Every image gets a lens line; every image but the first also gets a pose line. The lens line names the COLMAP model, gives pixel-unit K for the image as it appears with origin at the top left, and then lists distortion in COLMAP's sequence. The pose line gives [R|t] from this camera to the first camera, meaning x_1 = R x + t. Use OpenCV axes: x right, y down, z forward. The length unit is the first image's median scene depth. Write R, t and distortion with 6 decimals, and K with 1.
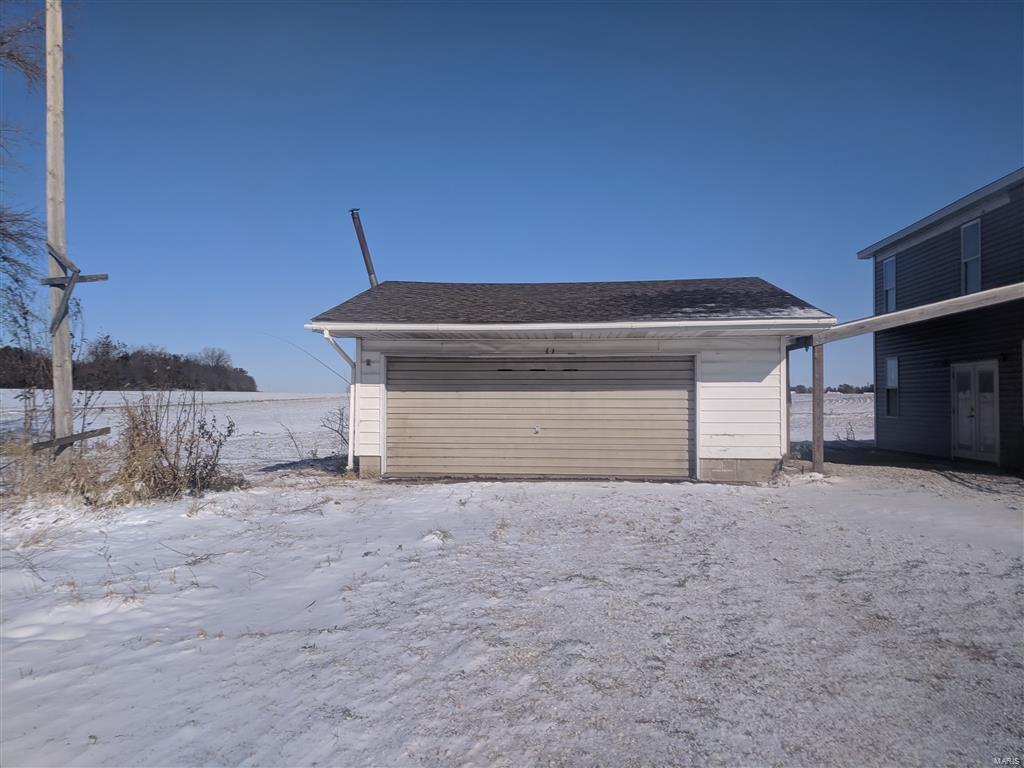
lens RADIAL K [[768.7, 0, 517.6], [0, 768.7, 382.6], [0, 0, 1]] dist [0.000907, 0.004421]
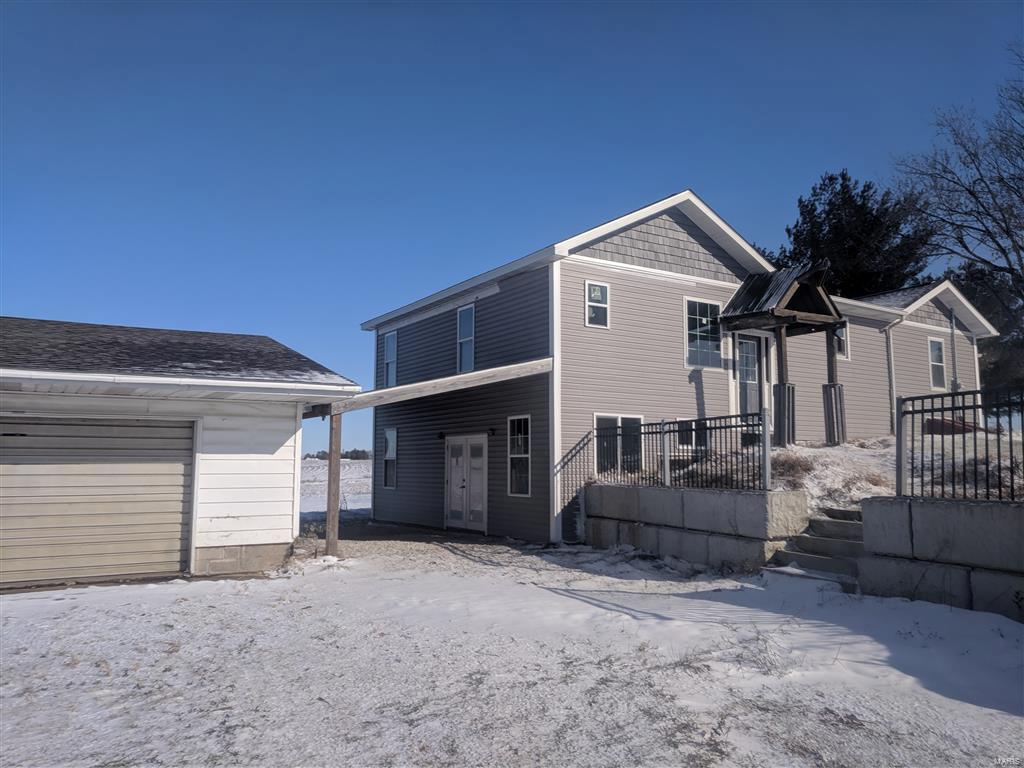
lens RADIAL K [[768.7, 0, 517.6], [0, 768.7, 382.6], [0, 0, 1]] dist [0.000907, 0.004421]
pose [[0.797180, 0.065778, 0.600148, 0.008658], [-0.014393, 0.995835, -0.090029, -0.006832], [-0.603571, 0.063131, 0.794806, 0.135188]]
